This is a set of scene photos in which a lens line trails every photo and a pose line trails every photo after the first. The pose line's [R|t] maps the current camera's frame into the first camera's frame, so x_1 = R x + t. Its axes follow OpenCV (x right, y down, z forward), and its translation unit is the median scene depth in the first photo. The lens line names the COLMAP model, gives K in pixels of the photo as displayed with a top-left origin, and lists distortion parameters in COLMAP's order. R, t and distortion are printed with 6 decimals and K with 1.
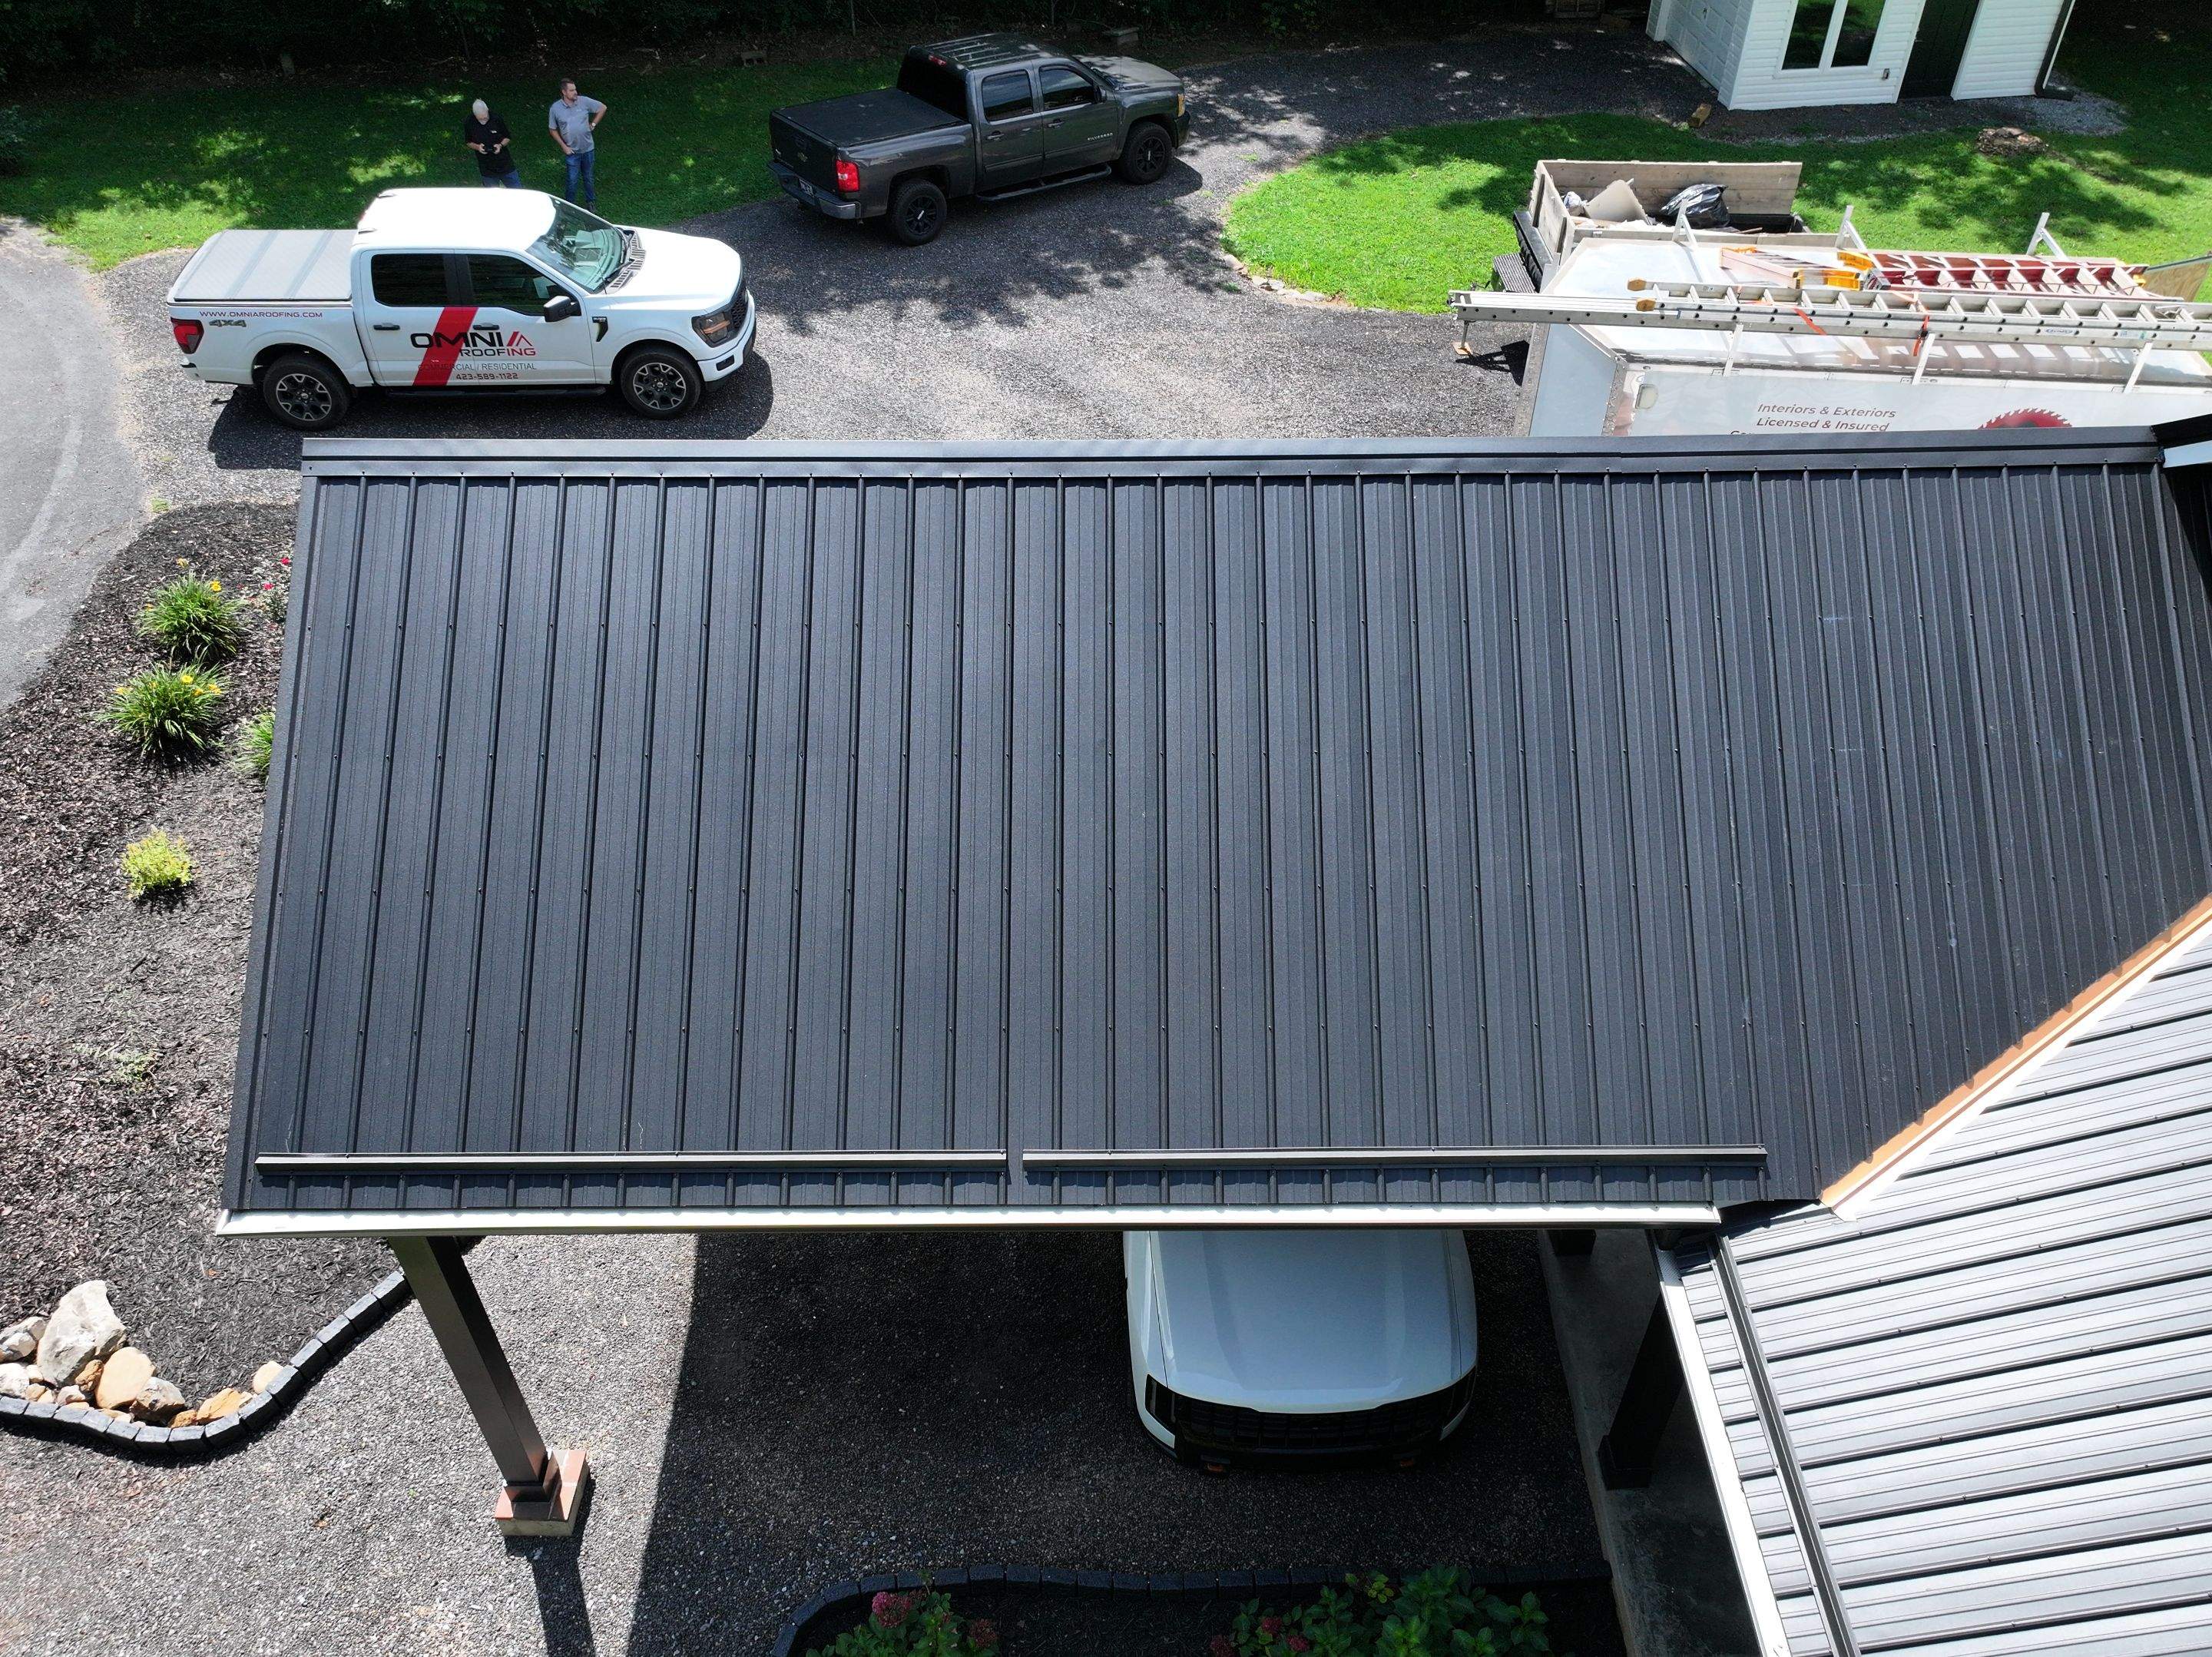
lens RADIAL K [[1754.5, 0, 1107.1], [0, 1754.5, 833.6], [0, 0, 1]] dist [0.005839, 0.005126]
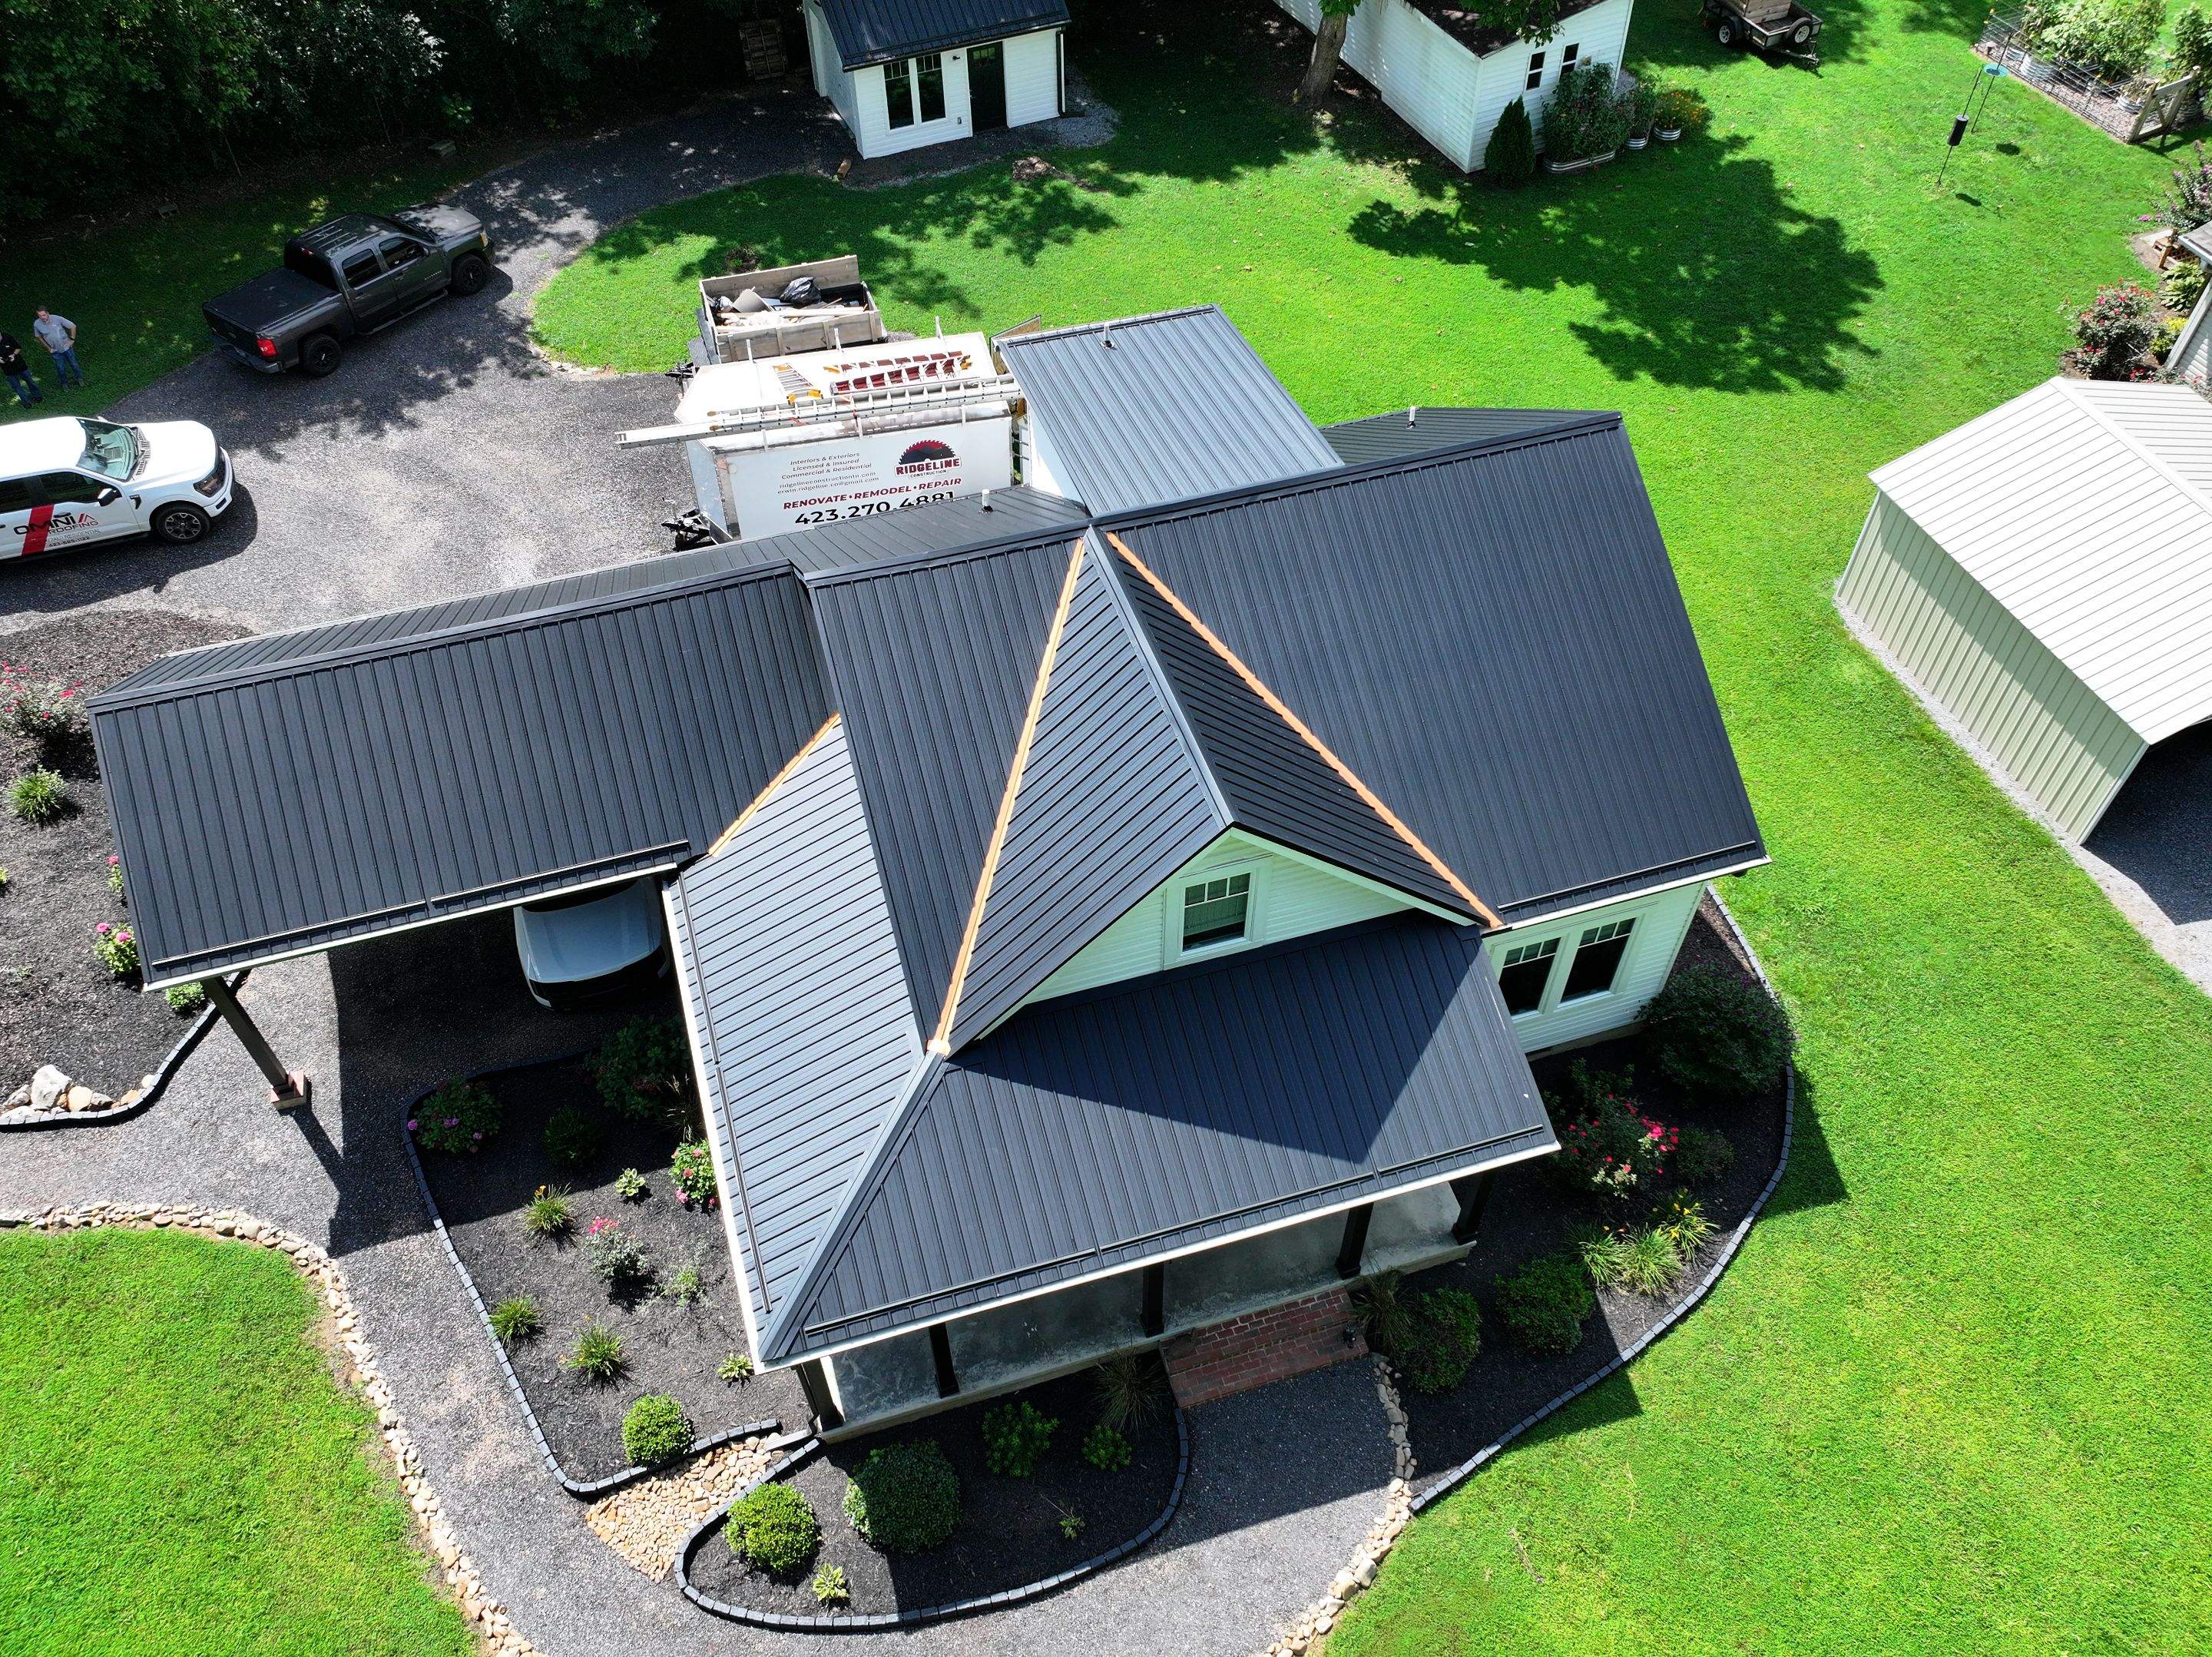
lens RADIAL K [[1745.1, 0, 1105.8], [0, 1745.1, 832.6], [0, 0, 1]] dist [0.002653, -0.000132]
pose [[0.955942, -0.223389, 0.190452, 0.234020], [0.195966, 0.968669, 0.152571, -0.069211], [-0.218568, -0.108526, 0.969768, -0.963202]]
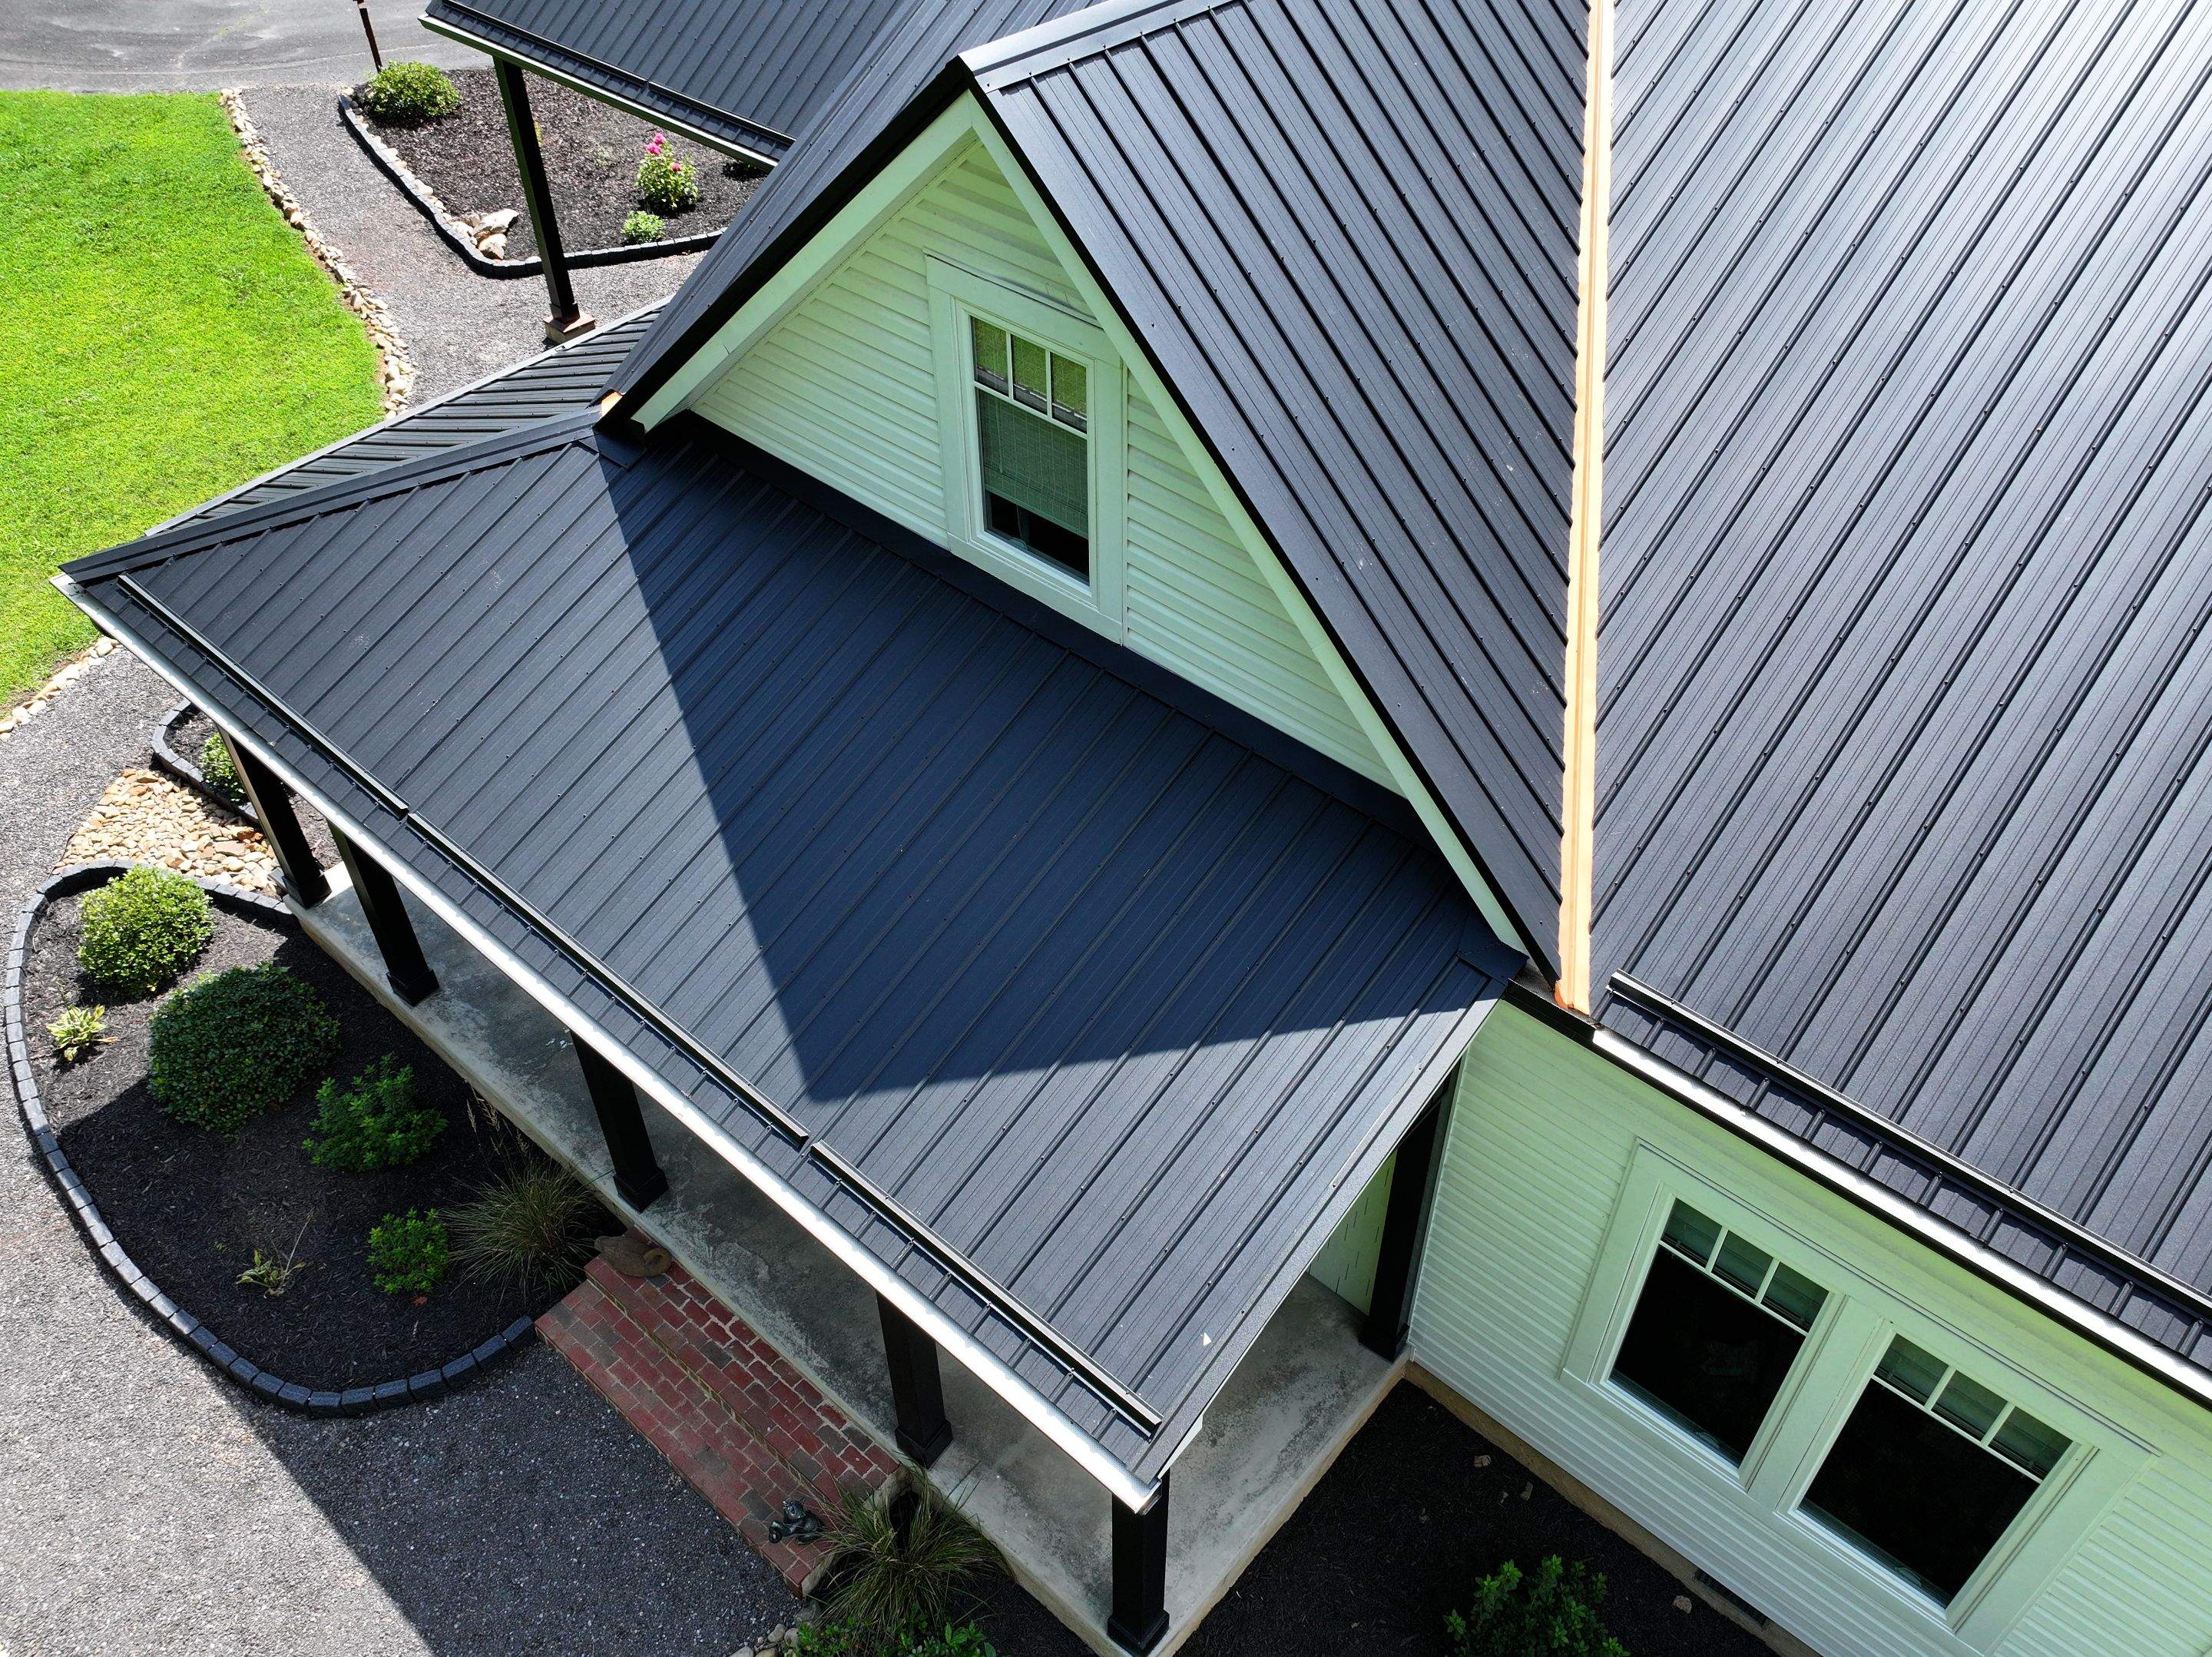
lens RADIAL K [[1758.6, 0, 1102.6], [0, 1758.6, 832.3], [0, 0, 1]] dist [-0.005705, 0.023061]
pose [[0.747872, 0.458918, -0.479667, 0.857696], [-0.446307, 0.882481, 0.148449, 0.202289], [0.491424, 0.103057, 0.864802, -0.229985]]
